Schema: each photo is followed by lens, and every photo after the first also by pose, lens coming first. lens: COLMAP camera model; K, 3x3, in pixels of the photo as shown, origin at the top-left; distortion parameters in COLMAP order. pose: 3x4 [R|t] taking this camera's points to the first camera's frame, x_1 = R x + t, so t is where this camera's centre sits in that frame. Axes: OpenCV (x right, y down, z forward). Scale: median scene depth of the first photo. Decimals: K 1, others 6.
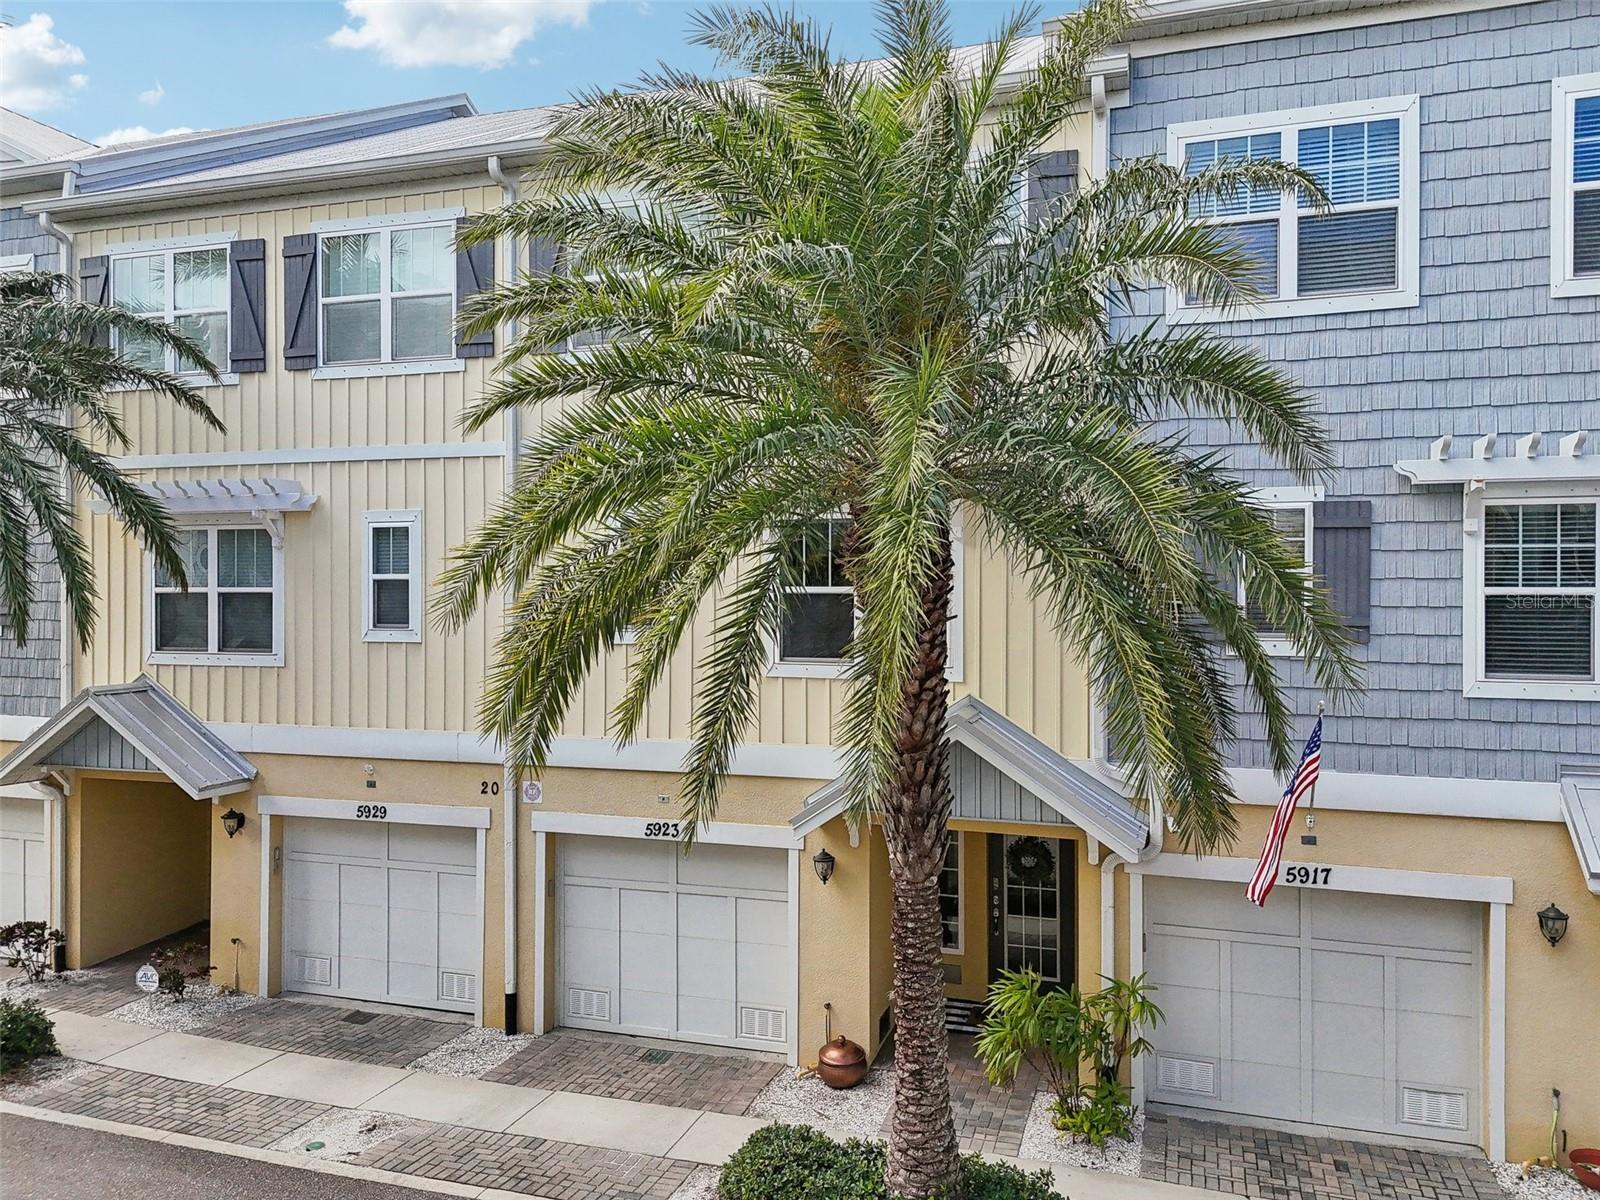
lens RADIAL K [[1213.2, 0, 789.4], [0, 1213.2, 595.5], [0, 0, 1]] dist [0.063525, -0.049615]
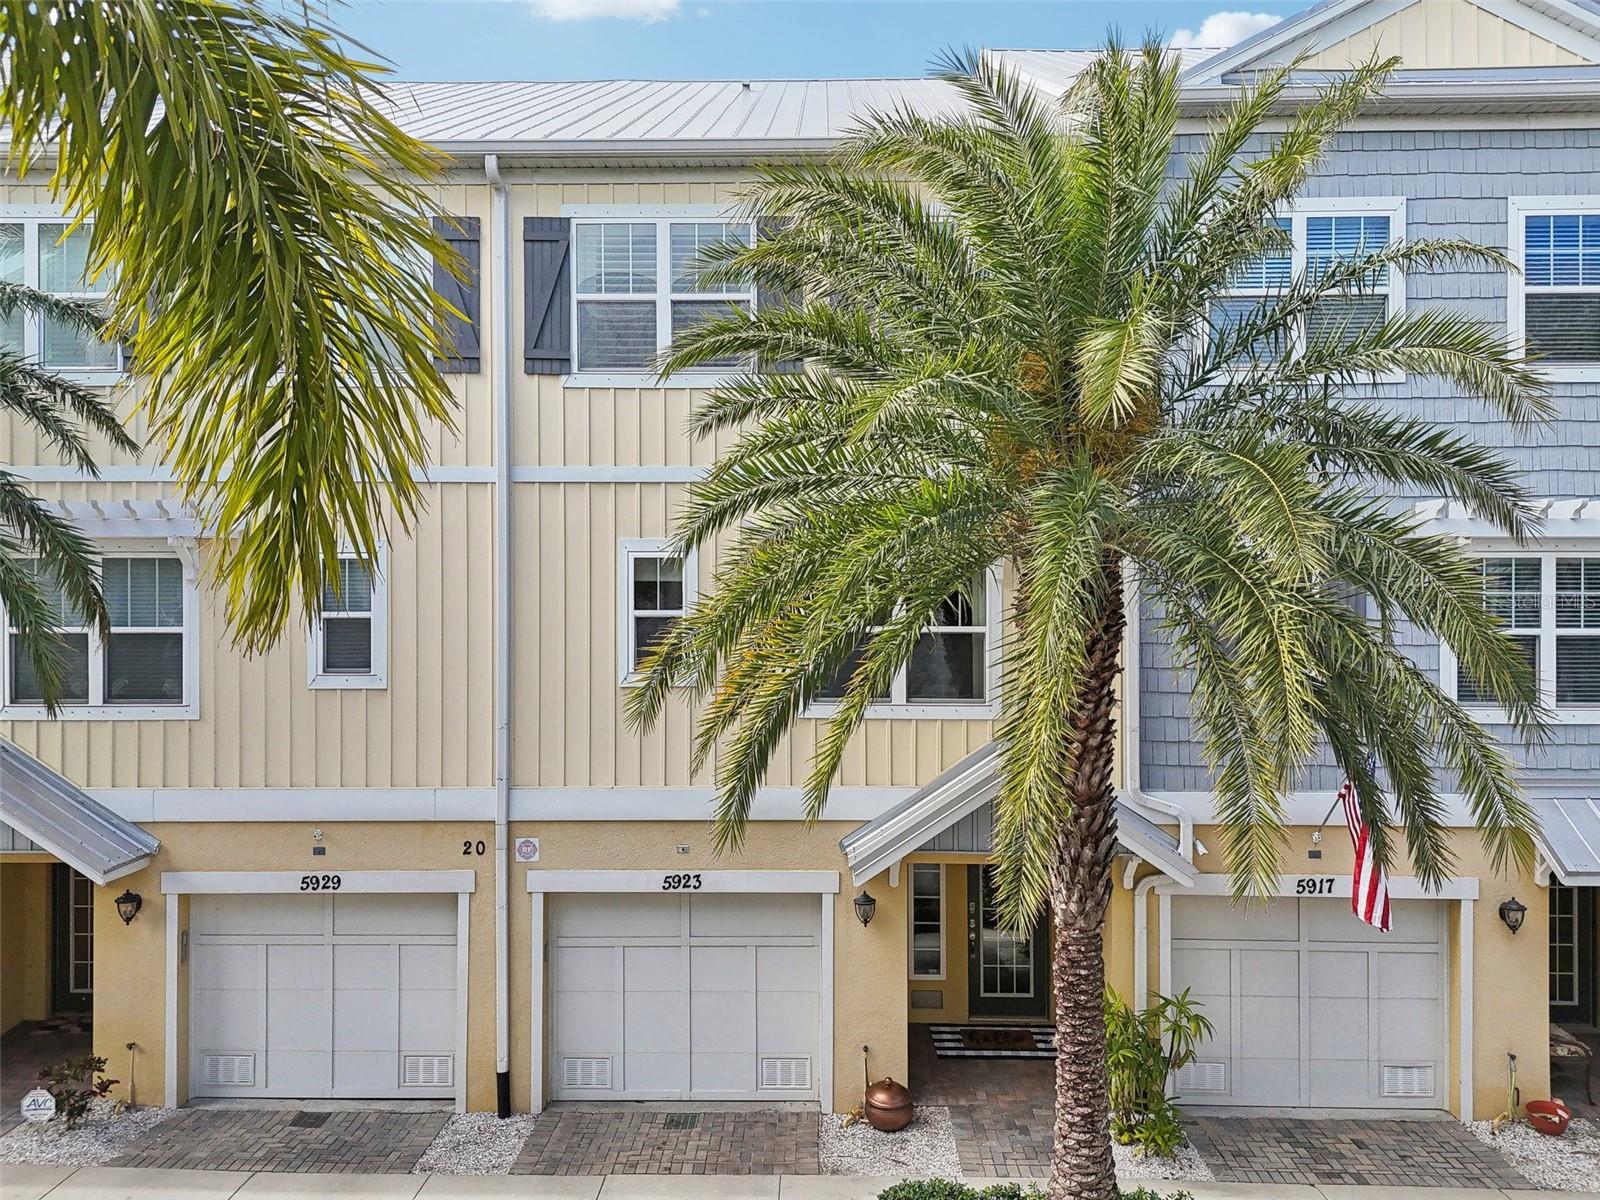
lens RADIAL K [[1213.2, 0, 792.8], [0, 1213.2, 593.0], [0, 0, 1]] dist [0.063525, -0.049615]
pose [[0.954386, -0.002709, 0.298564, -0.299702], [0.002011, 0.999994, 0.002644, -0.034903], [-0.298570, -0.001923, 0.954386, 0.063975]]
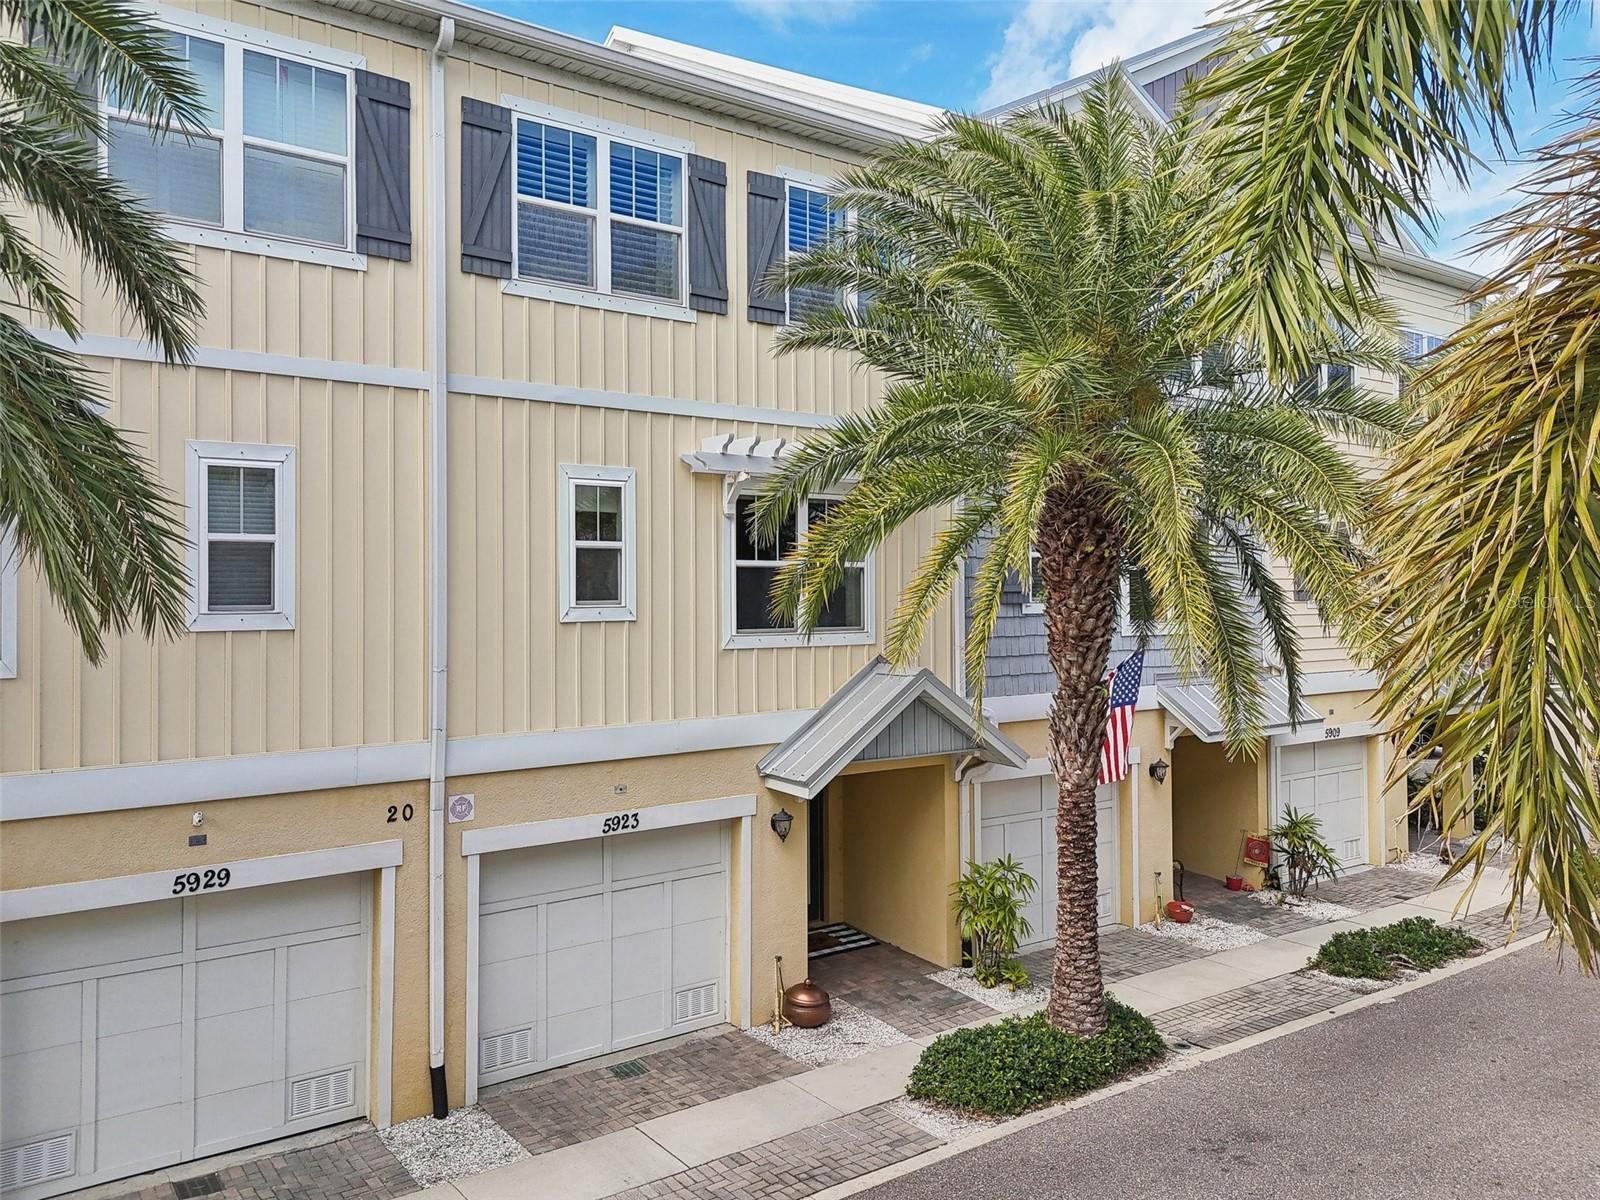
lens RADIAL K [[1213.2, 0, 808.0], [0, 1213.2, 575.2], [0, 0, 1]] dist [0.063525, -0.049615]
pose [[0.570263, 0.007842, 0.821425, -0.764362], [0.005758, 0.999892, -0.013543, 0.018626], [-0.821442, 0.012453, 0.570156, 0.350196]]
